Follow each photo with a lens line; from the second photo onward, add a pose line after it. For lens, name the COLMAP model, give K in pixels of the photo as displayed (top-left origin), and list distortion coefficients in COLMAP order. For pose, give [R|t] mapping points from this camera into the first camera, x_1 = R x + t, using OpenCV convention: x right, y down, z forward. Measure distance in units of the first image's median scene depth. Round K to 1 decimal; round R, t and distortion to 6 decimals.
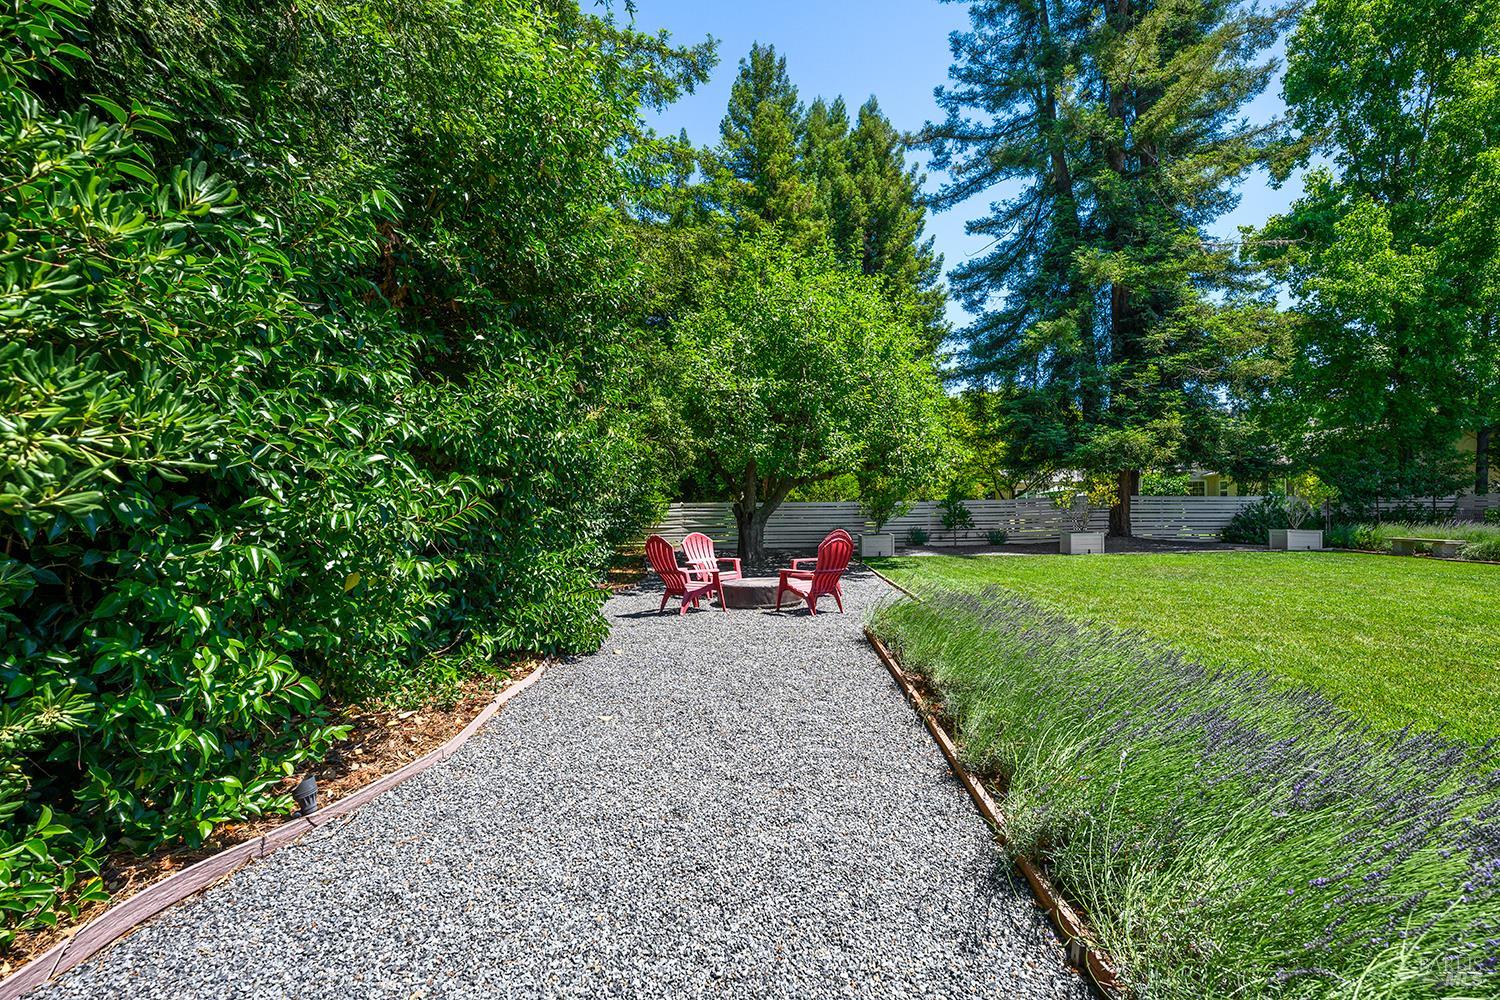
lens RADIAL K [[666.1, 0, 750.8], [0, 666.1, 503.4], [0, 0, 1]] dist [-0.001789, 0.000371]
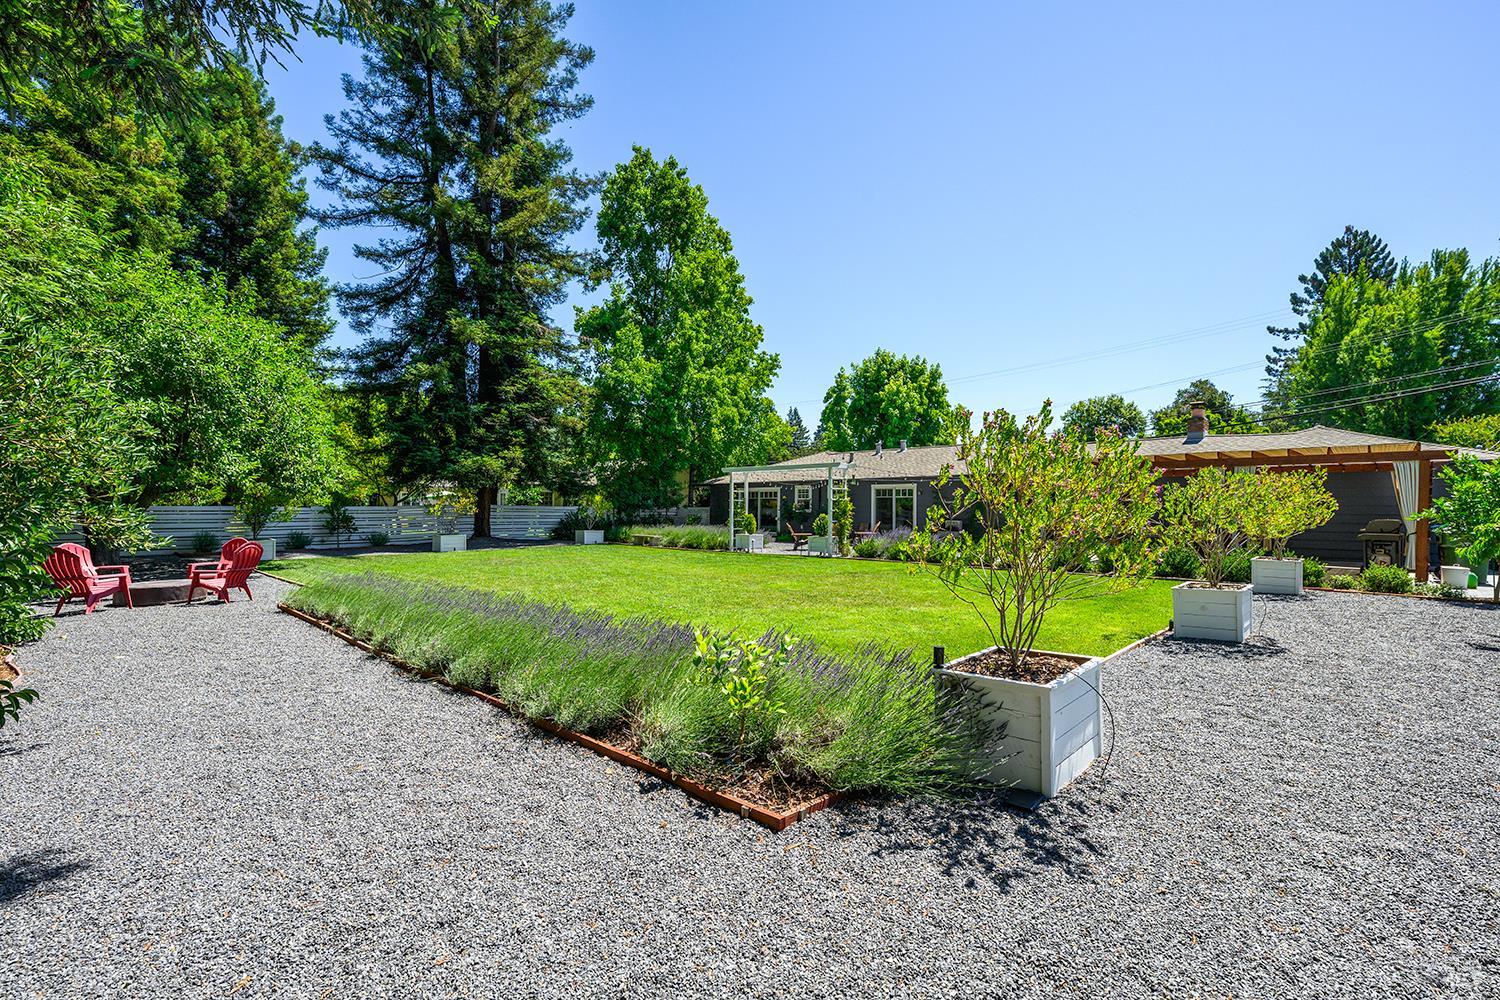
lens RADIAL K [[690.0, 0, 750.7], [0, 690.0, 505.4], [0, 0, 1]] dist [-0.001004, -0.000284]
pose [[0.664529, 0.014268, 0.747126, -0.095015], [-0.018853, 0.999820, -0.002325, -0.017732], [-0.747024, -0.012541, 0.664678, -0.272917]]
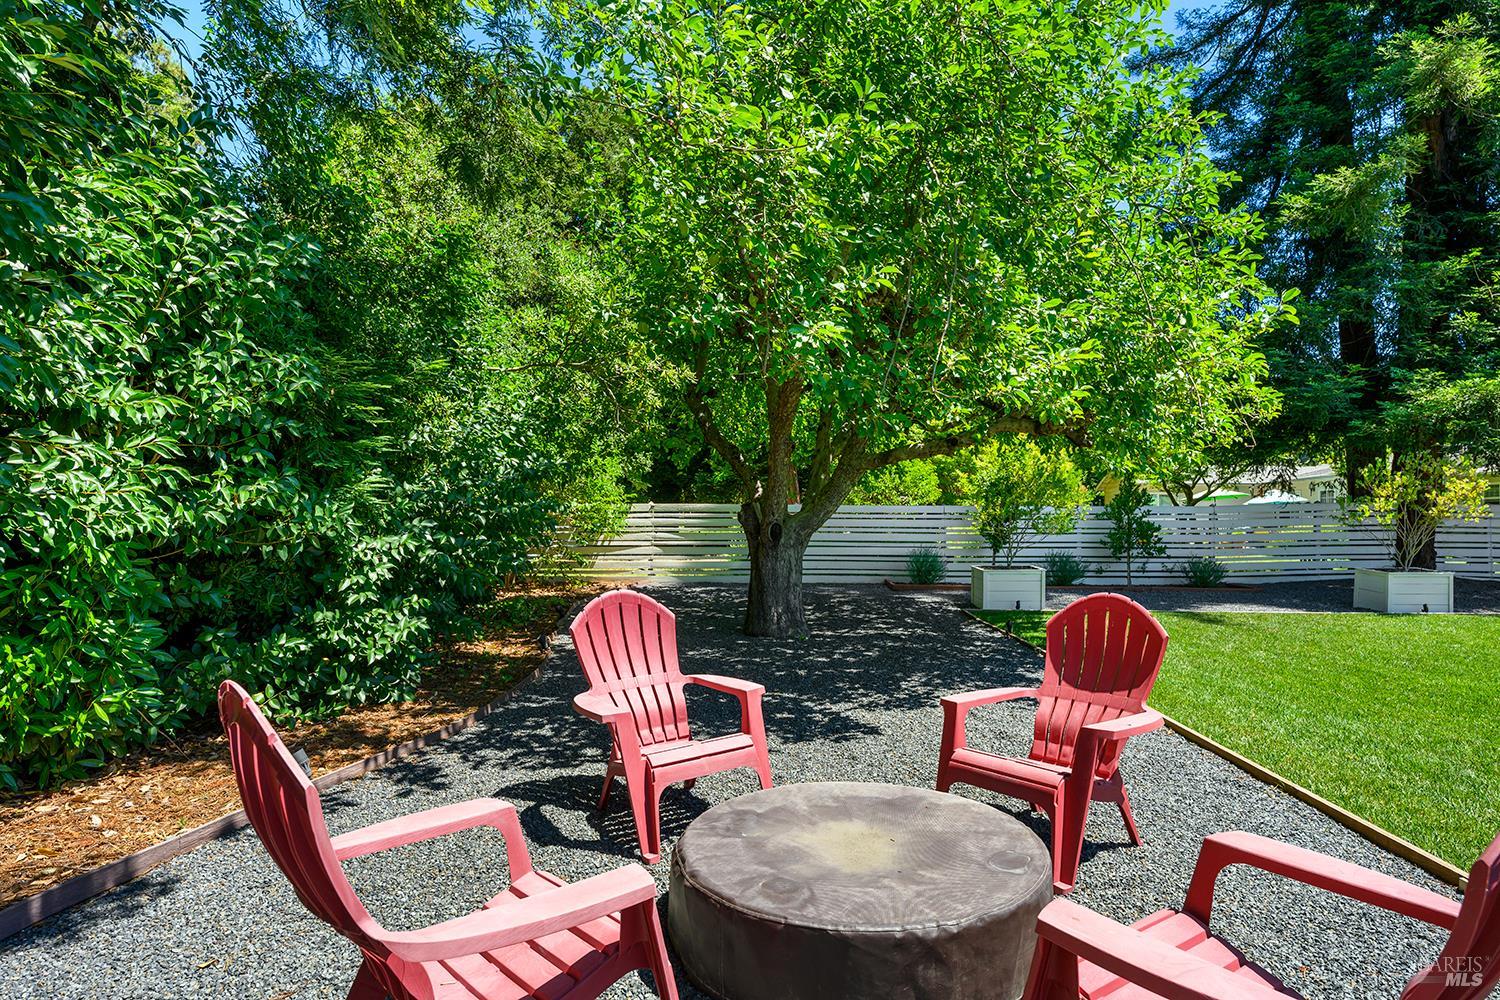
lens RADIAL K [[792.9, 0, 750.0], [0, 792.9, 500.0], [0, 0, 1]] dist [0.000570, 0.000022]
pose [[0.999787, 0.016146, -0.012862, -0.009352], [-0.016276, 0.999817, -0.010074, 0.002223], [0.012697, 0.010281, 0.999867, 0.330386]]
